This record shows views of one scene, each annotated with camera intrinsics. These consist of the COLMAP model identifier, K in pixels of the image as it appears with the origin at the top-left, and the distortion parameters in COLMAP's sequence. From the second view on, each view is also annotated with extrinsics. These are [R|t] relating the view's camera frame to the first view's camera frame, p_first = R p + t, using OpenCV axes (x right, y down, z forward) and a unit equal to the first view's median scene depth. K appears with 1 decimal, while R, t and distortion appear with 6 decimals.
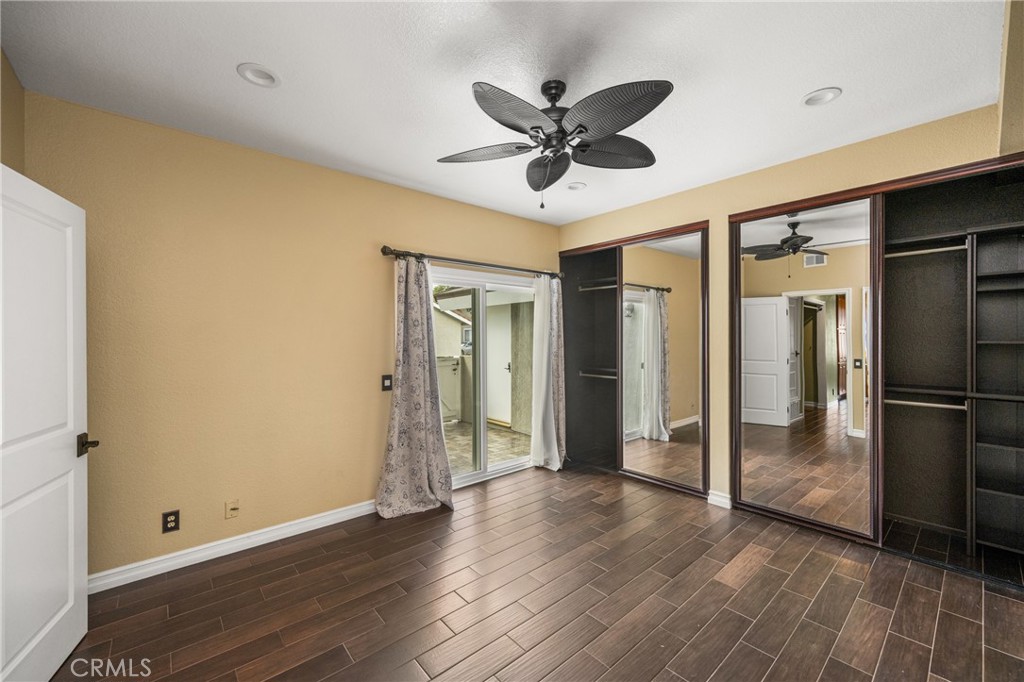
lens RADIAL K [[397.4, 0, 512.0], [0, 397.4, 341.0], [0, 0, 1]] dist [-0.000488, -0.000021]
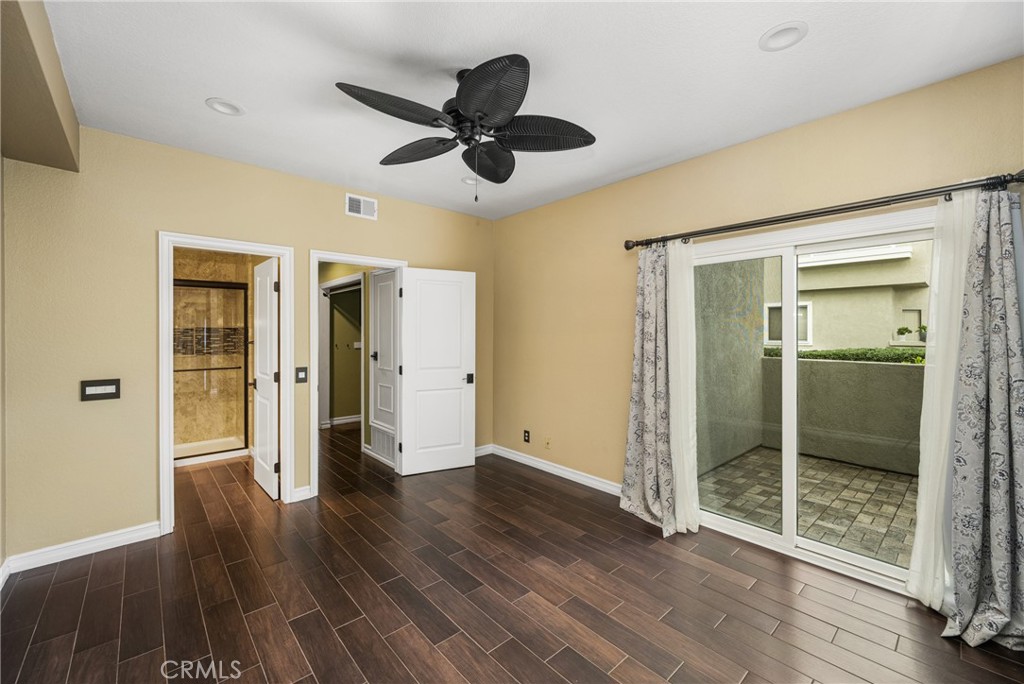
lens RADIAL K [[402.1, 0, 516.3], [0, 402.1, 333.4], [0, 0, 1]] dist [-0.000034, 0.000027]
pose [[0.054732, 0.009158, -0.998459, 0.568573], [-0.012869, 0.999881, 0.008465, -0.005969], [0.998418, 0.012386, 0.054844, 0.545096]]
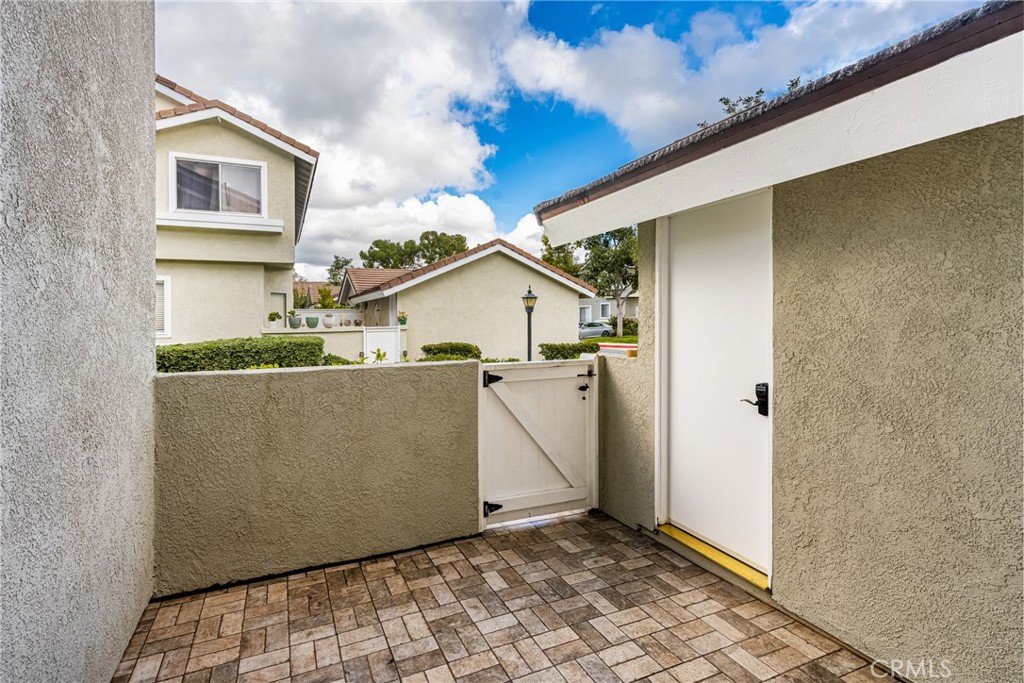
lens RADIAL K [[497.6, 0, 509.1], [0, 497.6, 315.5], [0, 0, 1]] dist [0.002797, 0.000197]
pose [[0.966901, -0.004608, -0.255110, -0.173850], [0.001350, 0.999915, -0.012947, 0.005498], [0.255148, 0.012175, 0.966825, 0.959112]]
